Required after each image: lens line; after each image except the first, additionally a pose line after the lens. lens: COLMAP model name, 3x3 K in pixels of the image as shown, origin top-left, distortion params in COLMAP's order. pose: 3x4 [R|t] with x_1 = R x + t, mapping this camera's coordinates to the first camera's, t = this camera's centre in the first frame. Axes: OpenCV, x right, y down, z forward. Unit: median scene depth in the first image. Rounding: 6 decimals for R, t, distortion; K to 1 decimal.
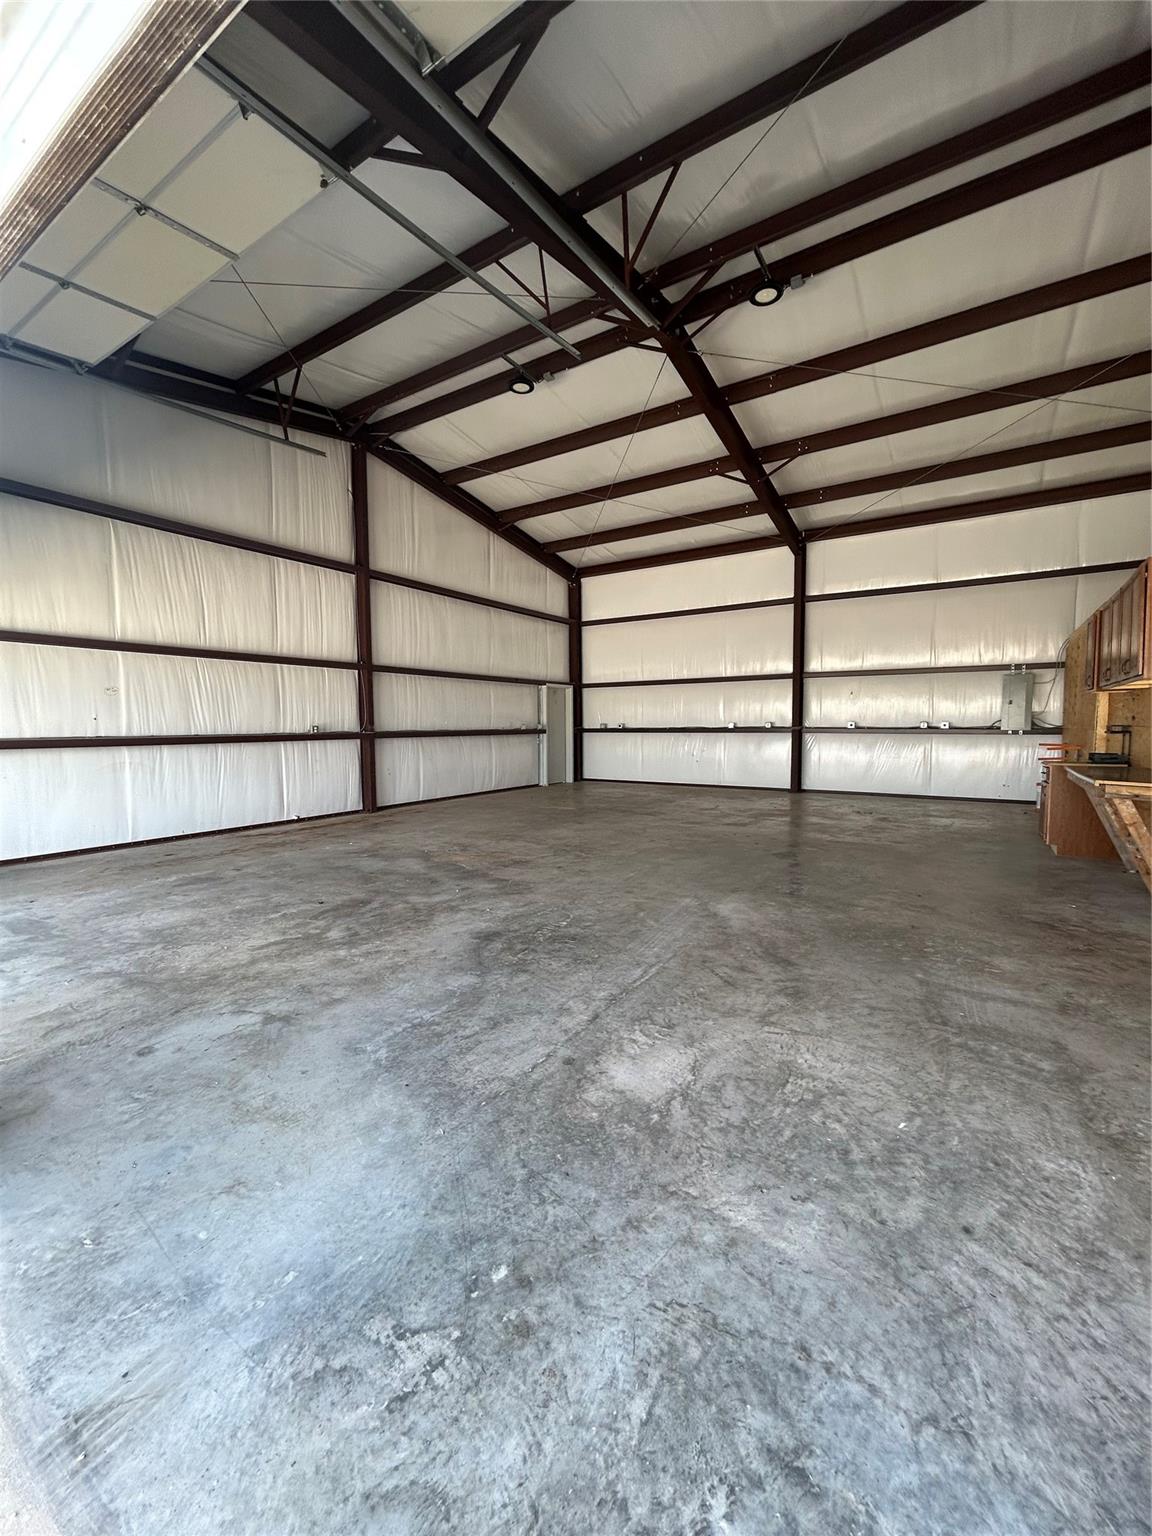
lens RADIAL K [[620.0, 0, 576.9], [0, 620.0, 769.2], [0, 0, 1]] dist [-0.001364, 0.001876]
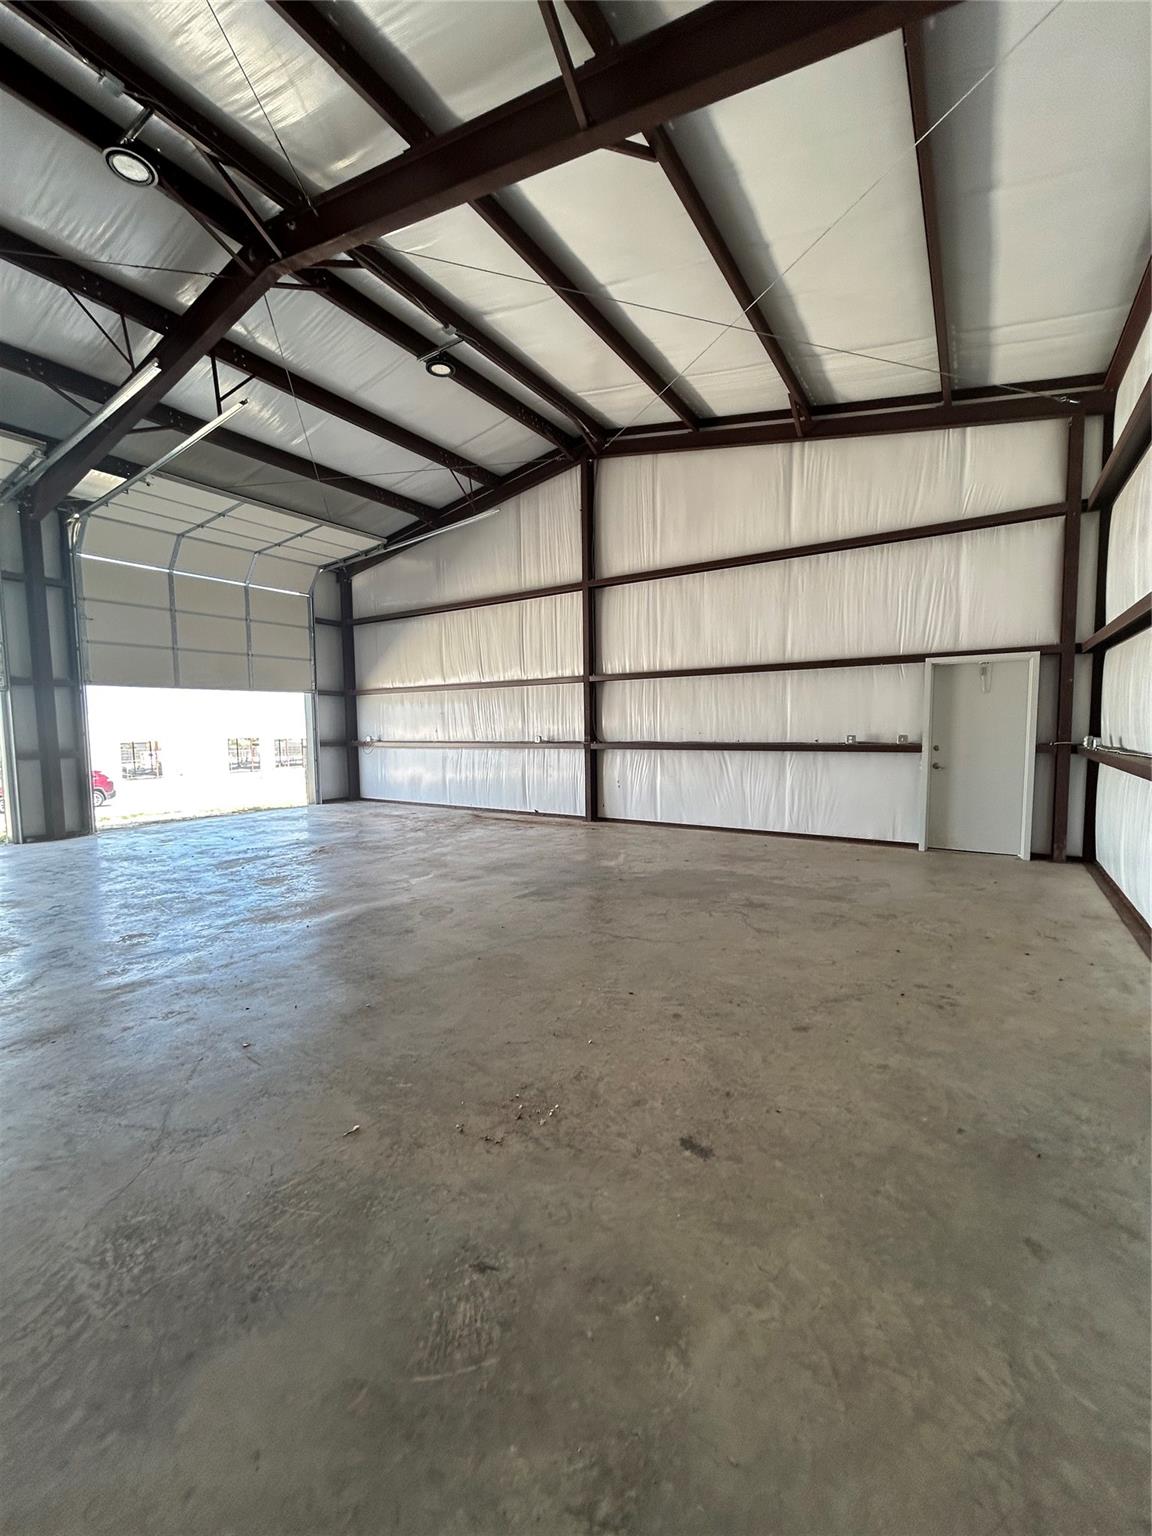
lens RADIAL K [[620.0, 0, 574.8], [0, 620.0, 771.0], [0, 0, 1]] dist [-0.001364, 0.001876]
pose [[-0.007317, 0.080132, -0.996757, 1.351906], [-0.059411, 0.994988, 0.080426, -0.184988], [0.998207, 0.059807, -0.002520, 1.936070]]
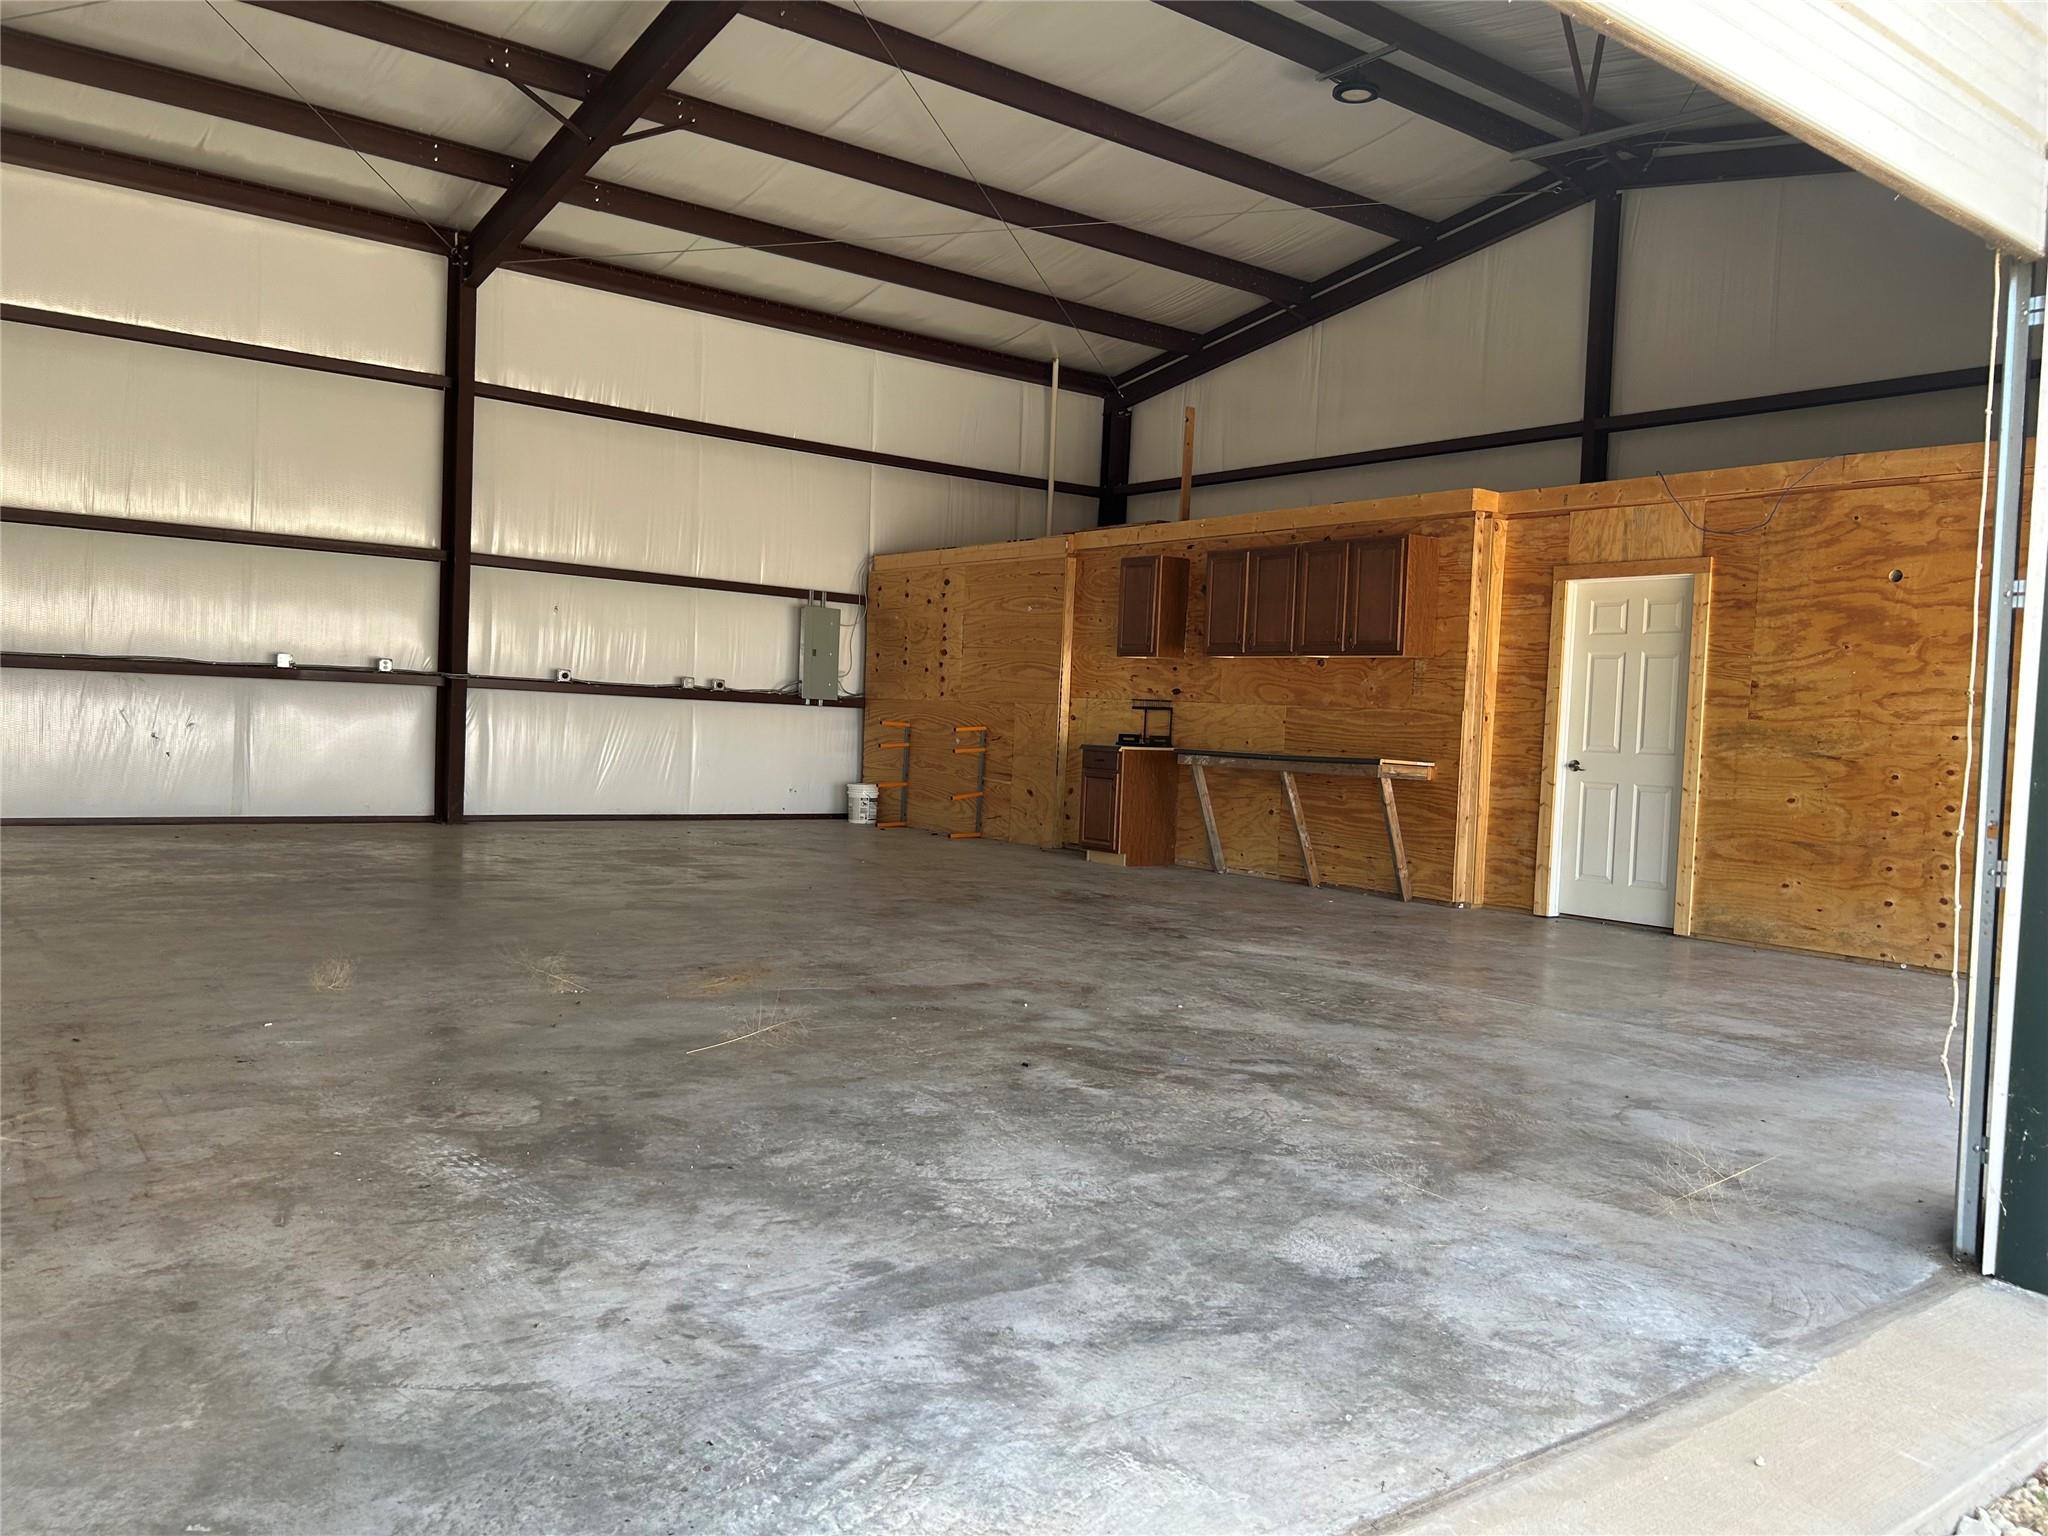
lens RADIAL K [[1556.2, 0, 1018.5], [0, 1556.2, 787.0], [0, 0, 1]] dist [0.037005, -0.042414]
pose [[0.329049, -0.022411, 0.944047, -1.450025], [0.023205, 0.999608, 0.015641, 0.009711], [-0.944028, 0.016760, 0.329440, 0.674611]]
